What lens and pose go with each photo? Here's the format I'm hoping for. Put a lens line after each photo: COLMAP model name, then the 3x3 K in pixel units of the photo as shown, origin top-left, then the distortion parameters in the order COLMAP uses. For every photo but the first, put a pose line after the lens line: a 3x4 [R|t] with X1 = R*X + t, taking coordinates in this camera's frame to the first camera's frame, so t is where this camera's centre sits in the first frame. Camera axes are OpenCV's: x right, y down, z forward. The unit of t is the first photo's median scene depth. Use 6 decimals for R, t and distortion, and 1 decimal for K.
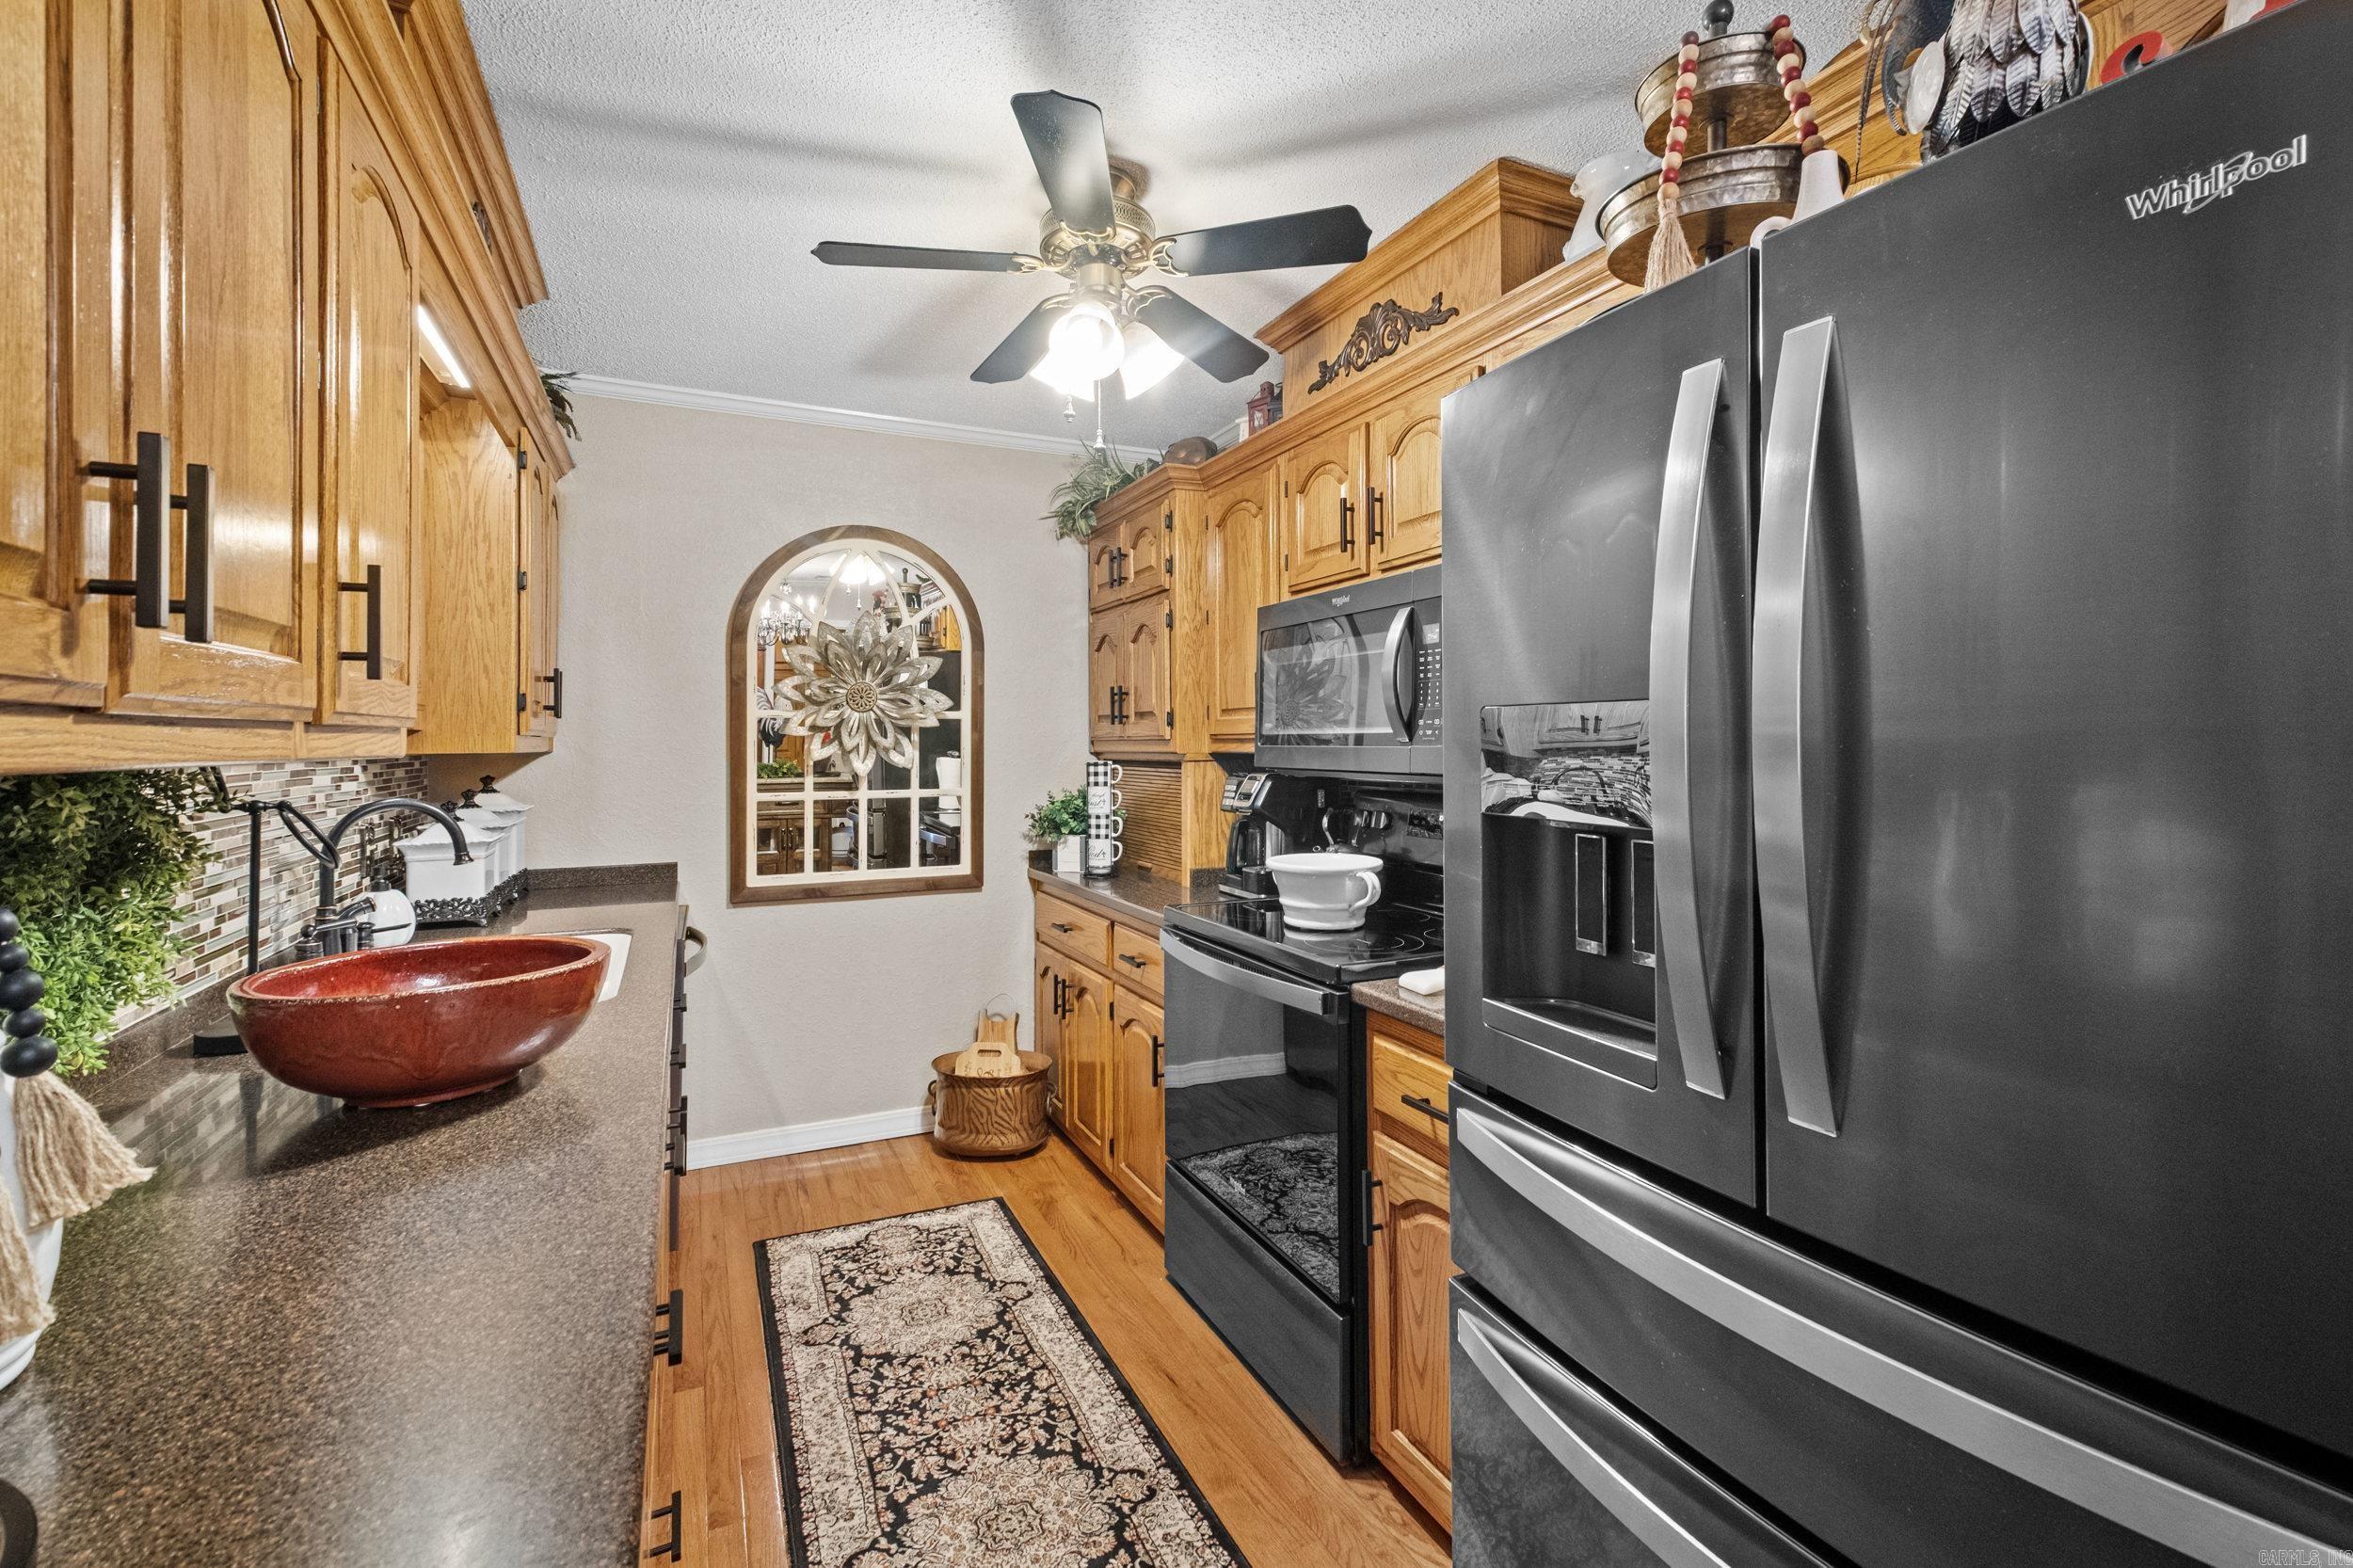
lens RADIAL K [[1024.0, 0, 1200.0], [0, 1024.0, 735.0], [0, 0, 1]] dist [0.007978, -0.001286]
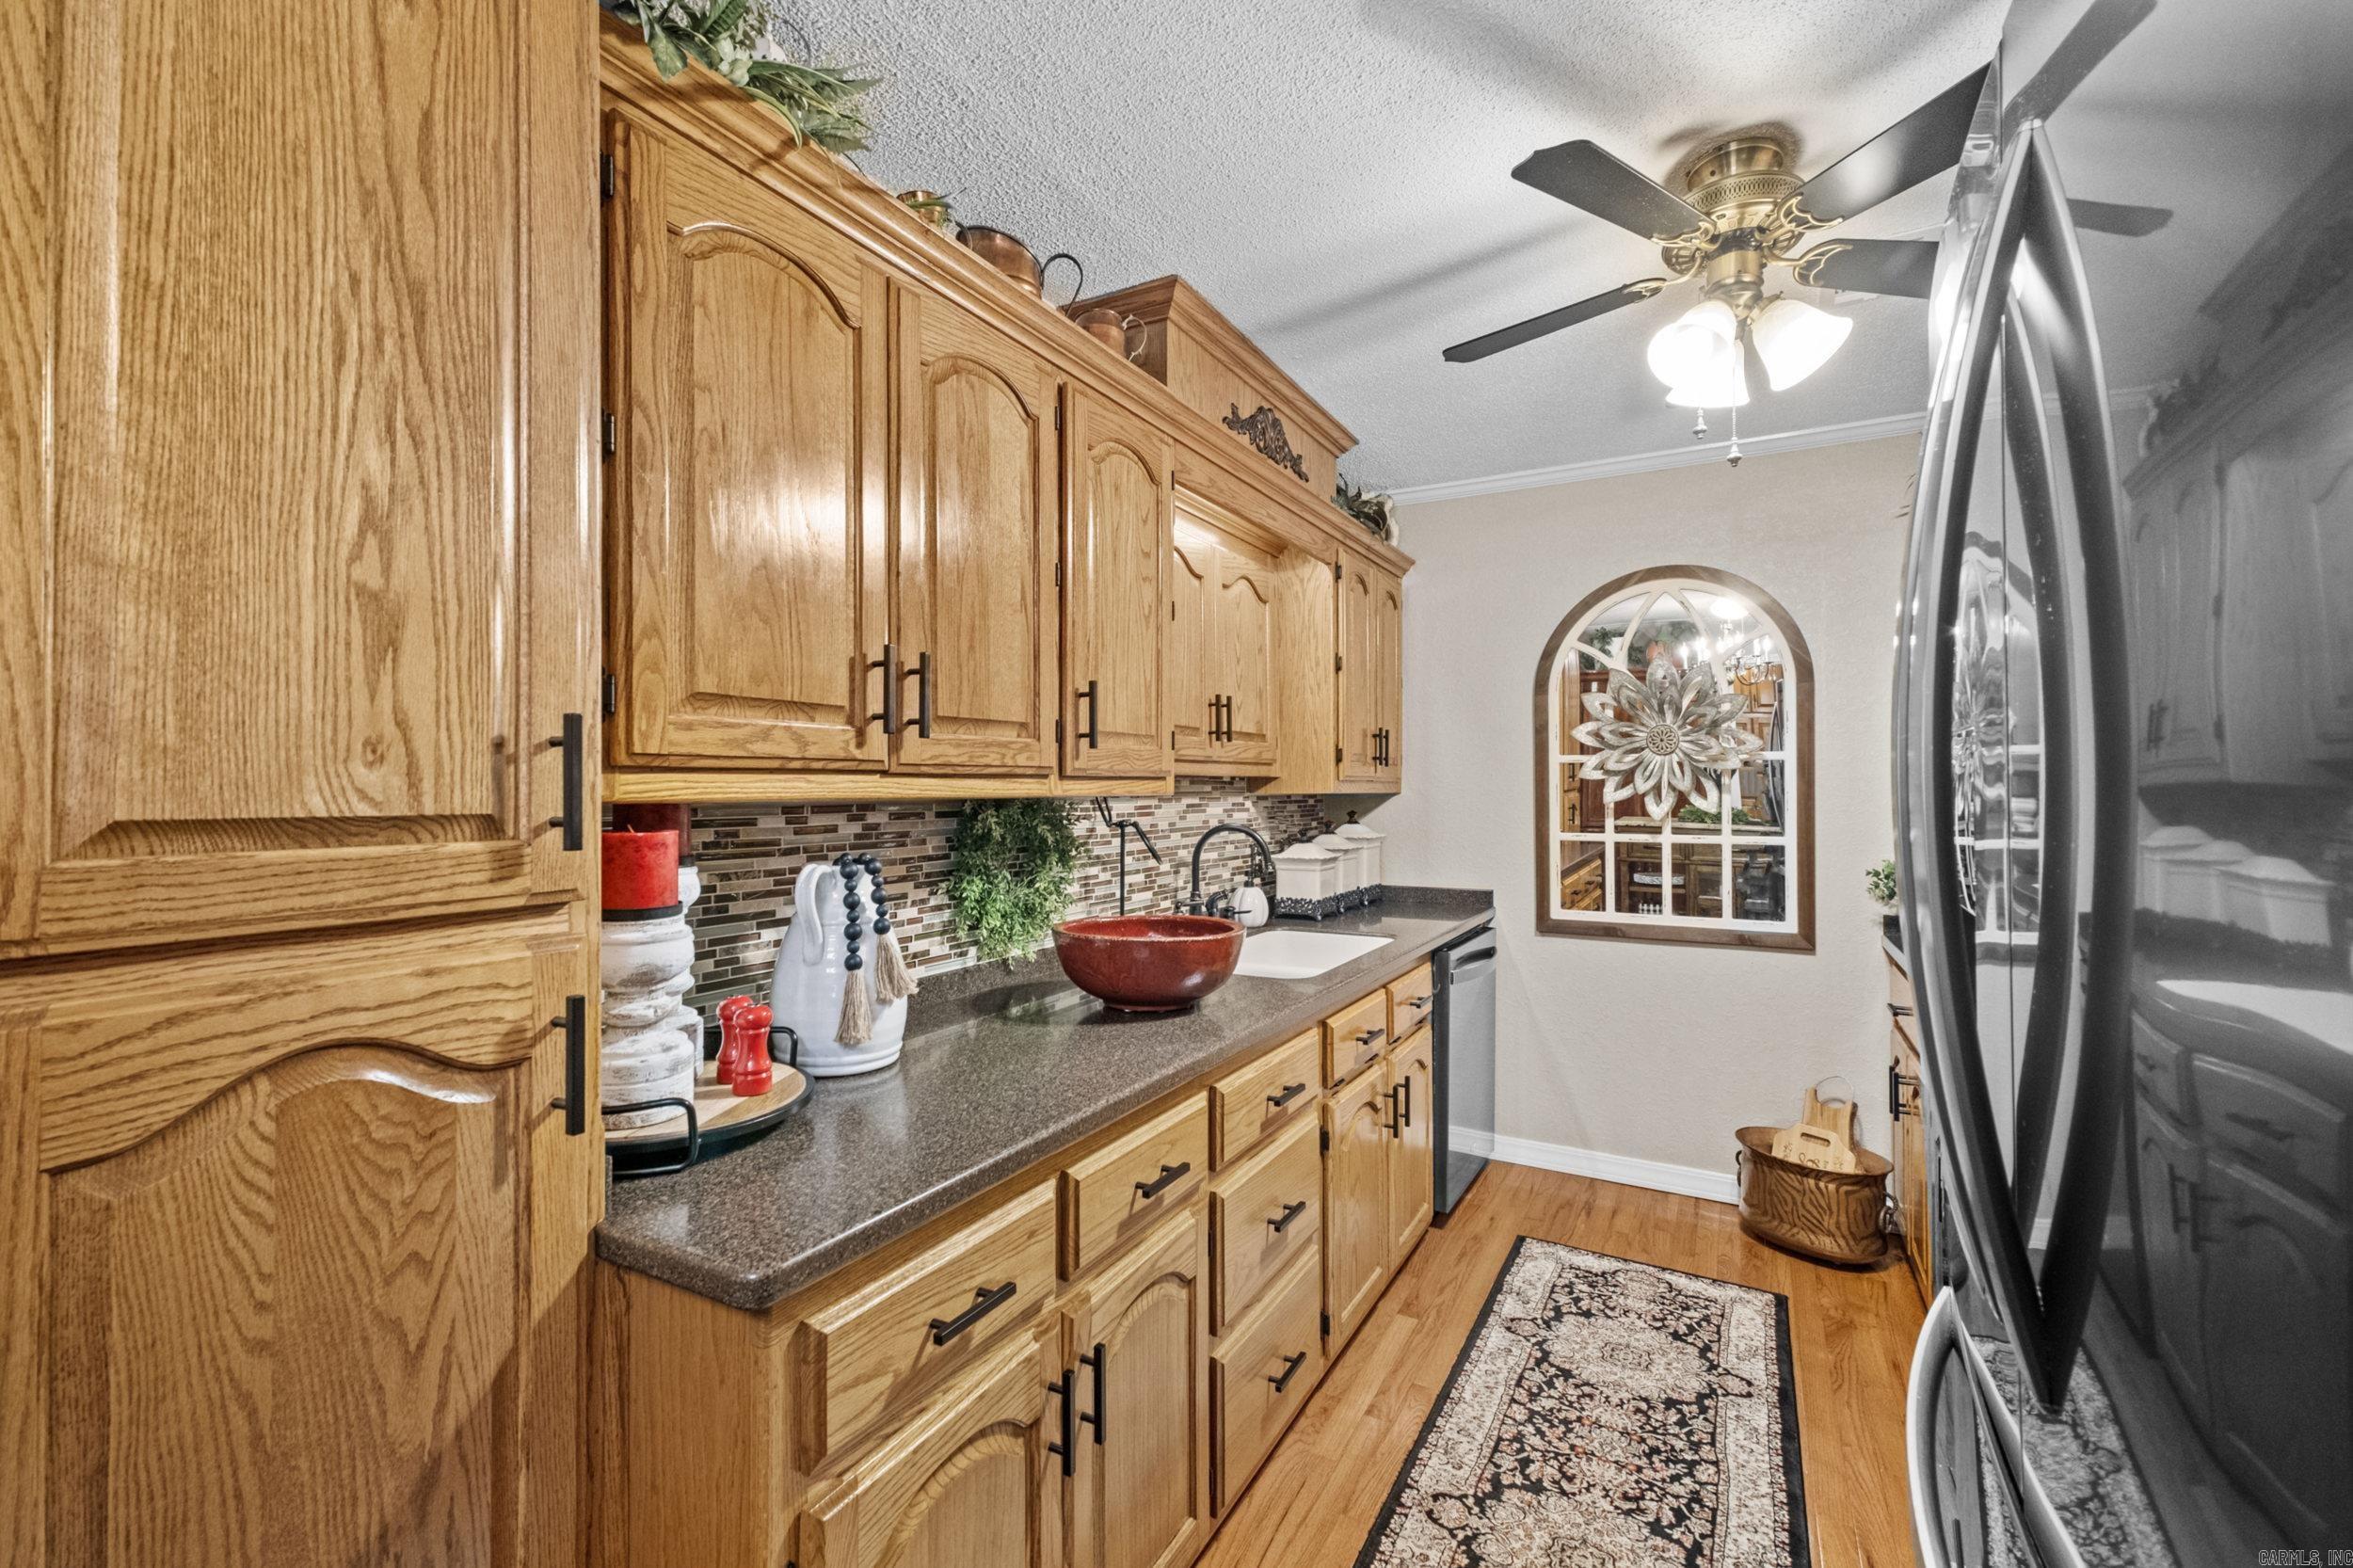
lens RADIAL K [[1024.0, 0, 1174.5], [0, 1024.0, 779.7], [0, 0, 1]] dist [0.007978, -0.001286]
pose [[0.571606, -0.004043, -0.820518, 0.311011], [0.005695, 0.999983, -0.000960, -0.000403], [0.820509, -0.004124, 0.571619, 0.072360]]
